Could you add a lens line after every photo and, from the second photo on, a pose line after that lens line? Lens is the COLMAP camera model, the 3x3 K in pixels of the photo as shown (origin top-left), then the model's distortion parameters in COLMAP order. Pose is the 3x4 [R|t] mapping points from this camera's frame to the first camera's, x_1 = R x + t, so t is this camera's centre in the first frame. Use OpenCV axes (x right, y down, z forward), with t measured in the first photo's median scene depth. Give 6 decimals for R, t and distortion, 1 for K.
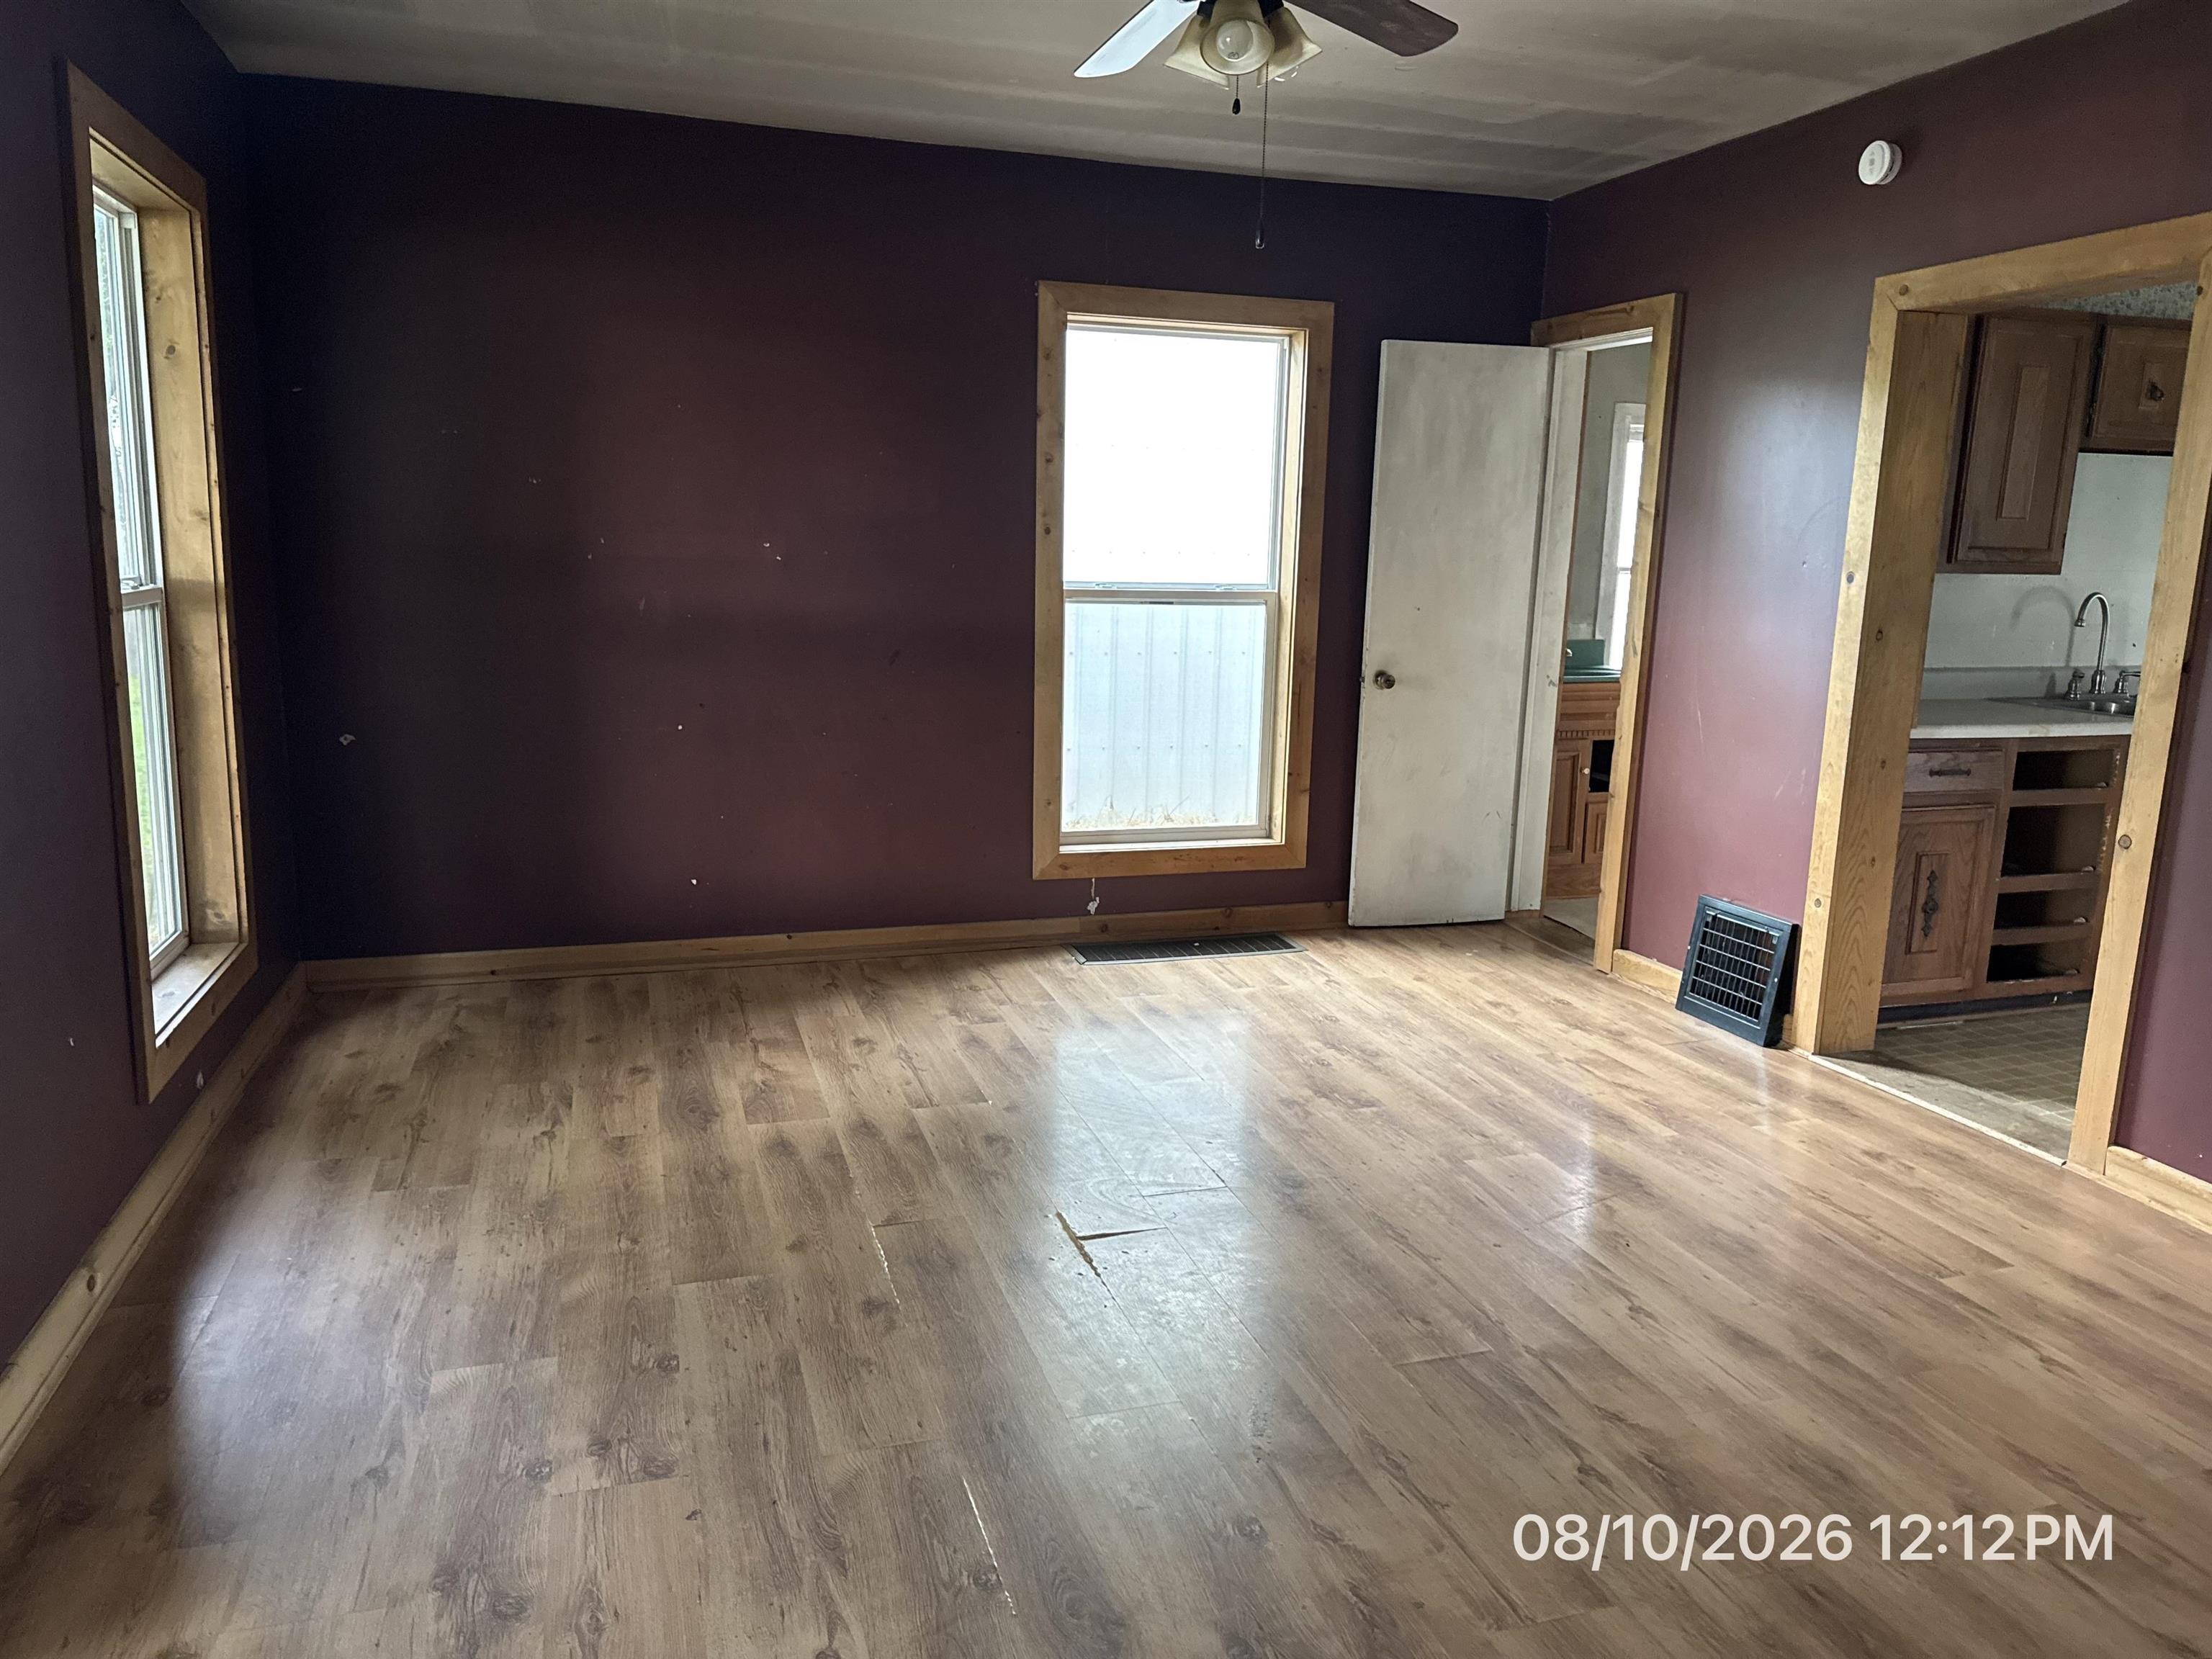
lens RADIAL K [[1544.3, 0, 1112.2], [0, 1544.3, 816.3], [0, 0, 1]] dist [0.091382, -0.123955]
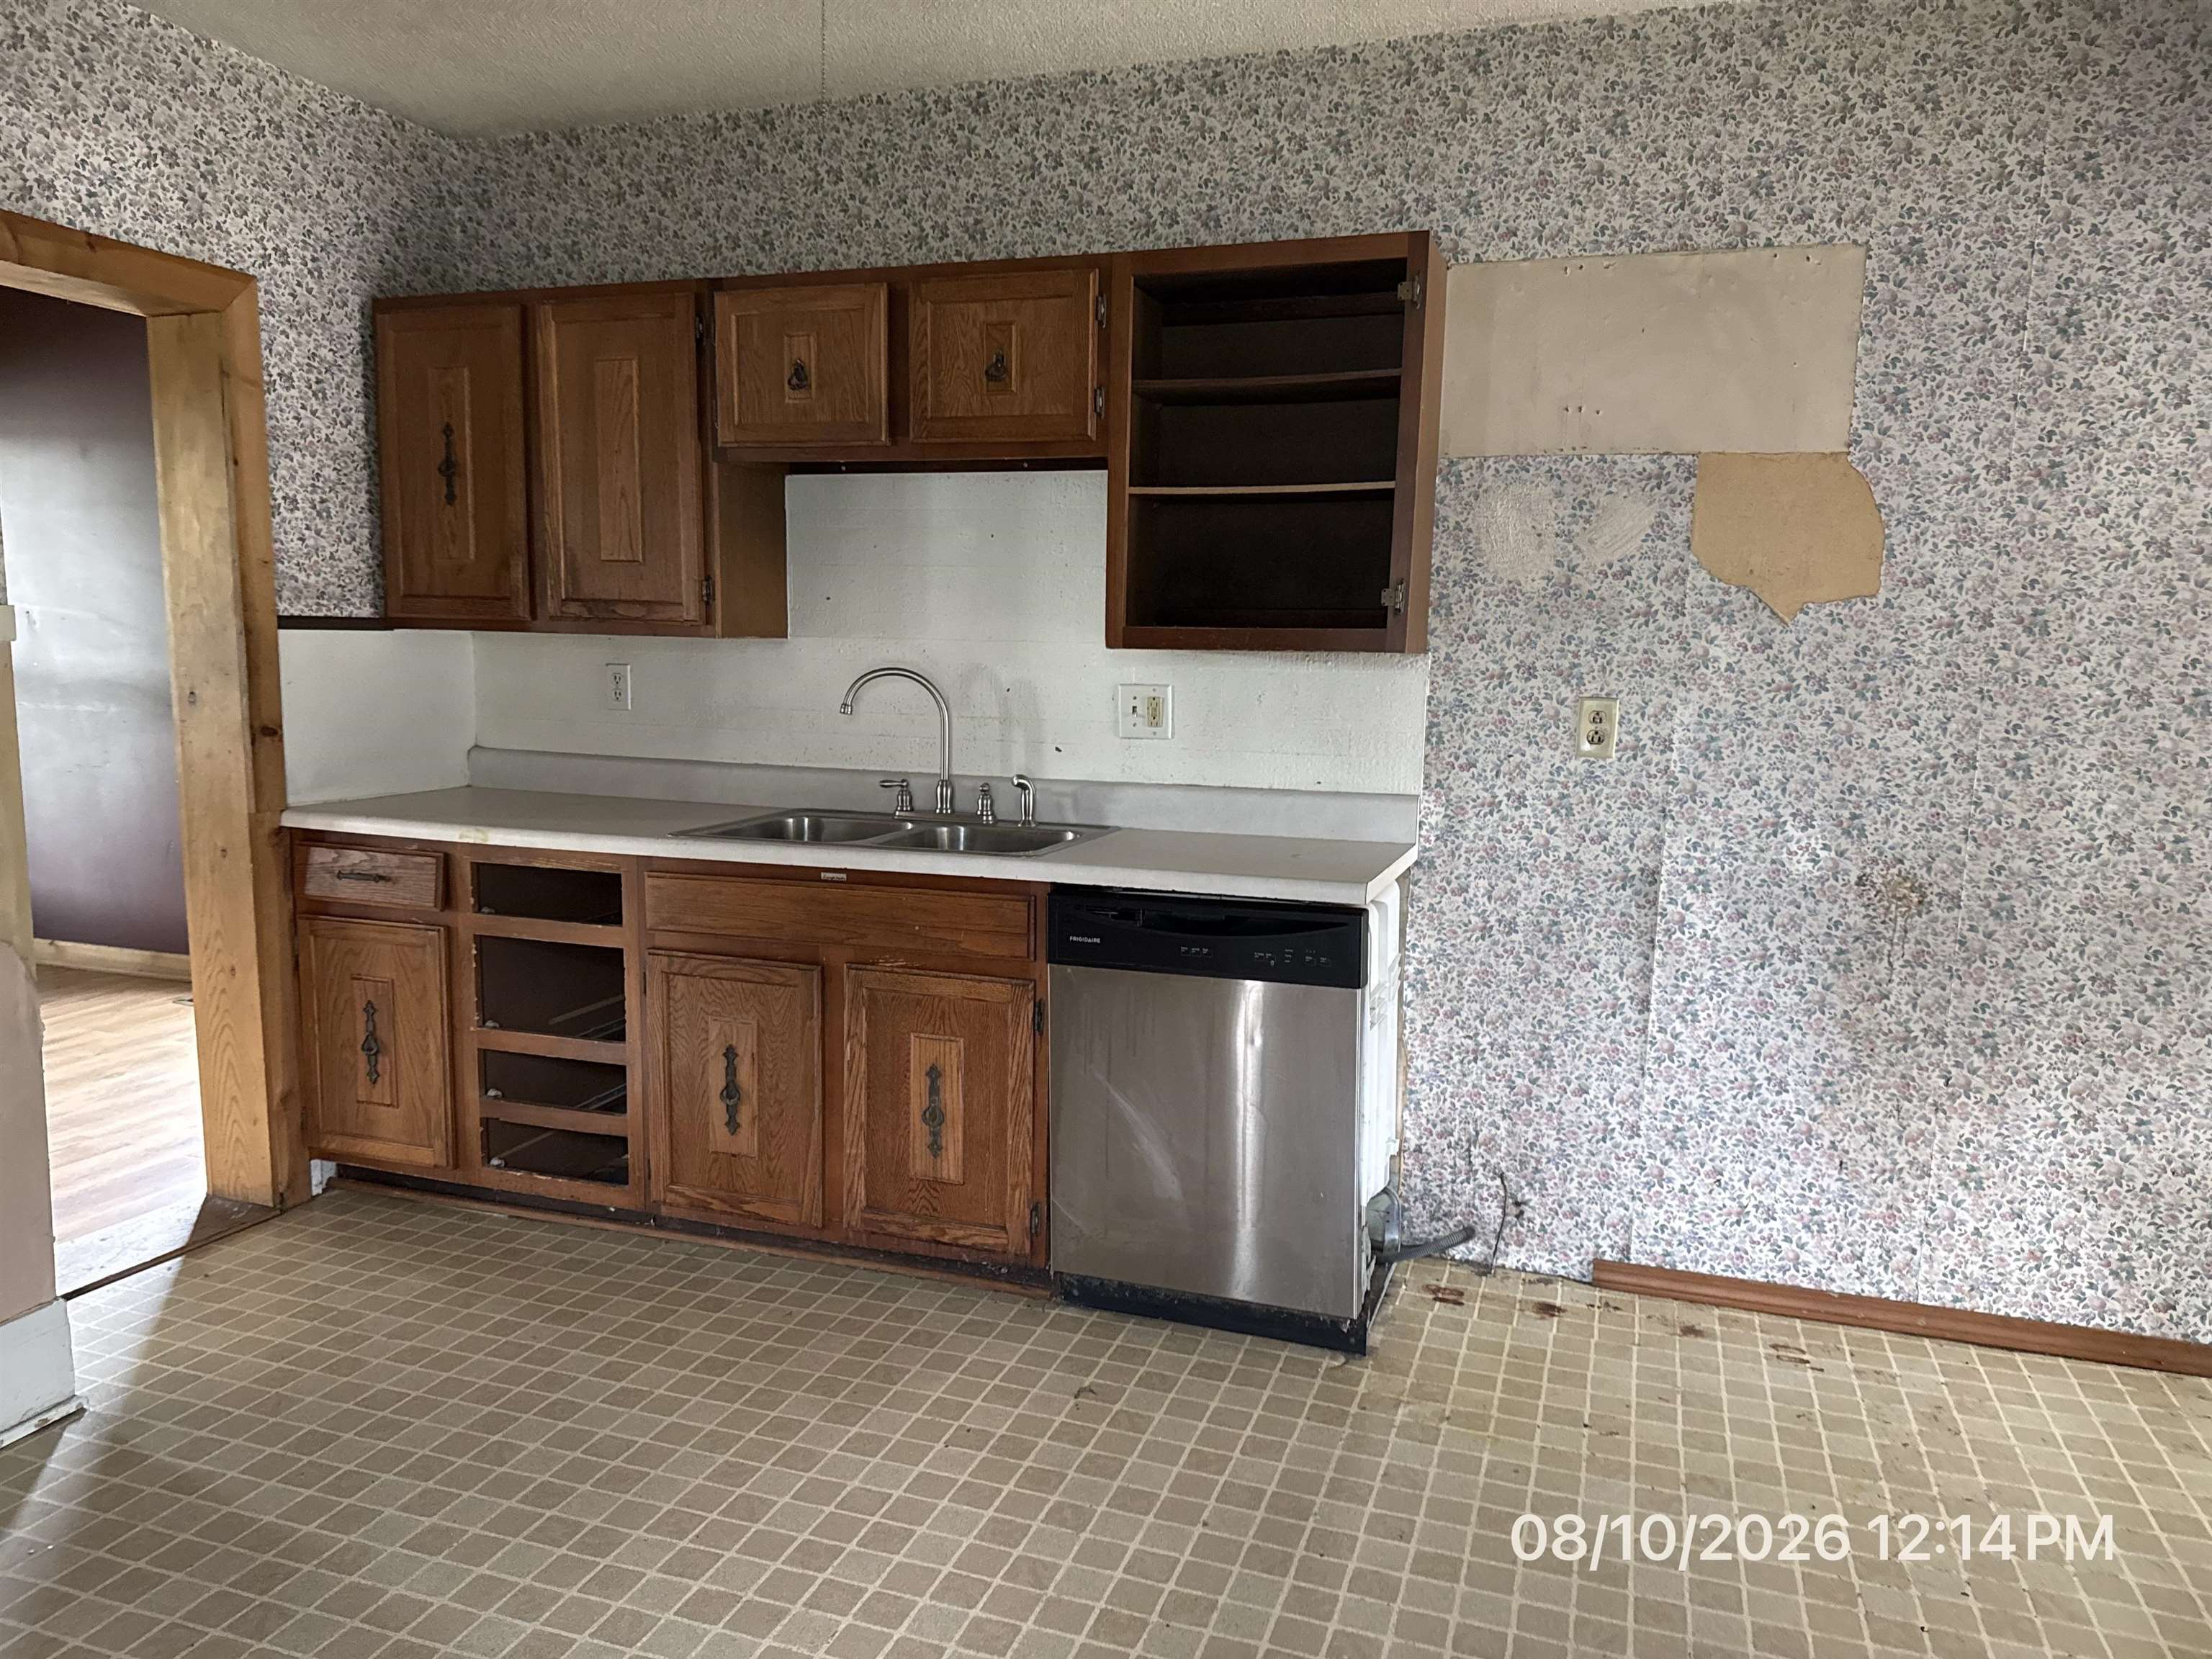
lens RADIAL K [[1544.3, 0, 1112.2], [0, 1544.3, 816.3], [0, 0, 1]] dist [0.091382, -0.123955]
pose [[0.798360, 0.065392, -0.598619, 1.262086], [-0.109355, 0.993301, -0.037337, -0.067519], [0.592167, 0.095270, 0.800163, 0.567008]]
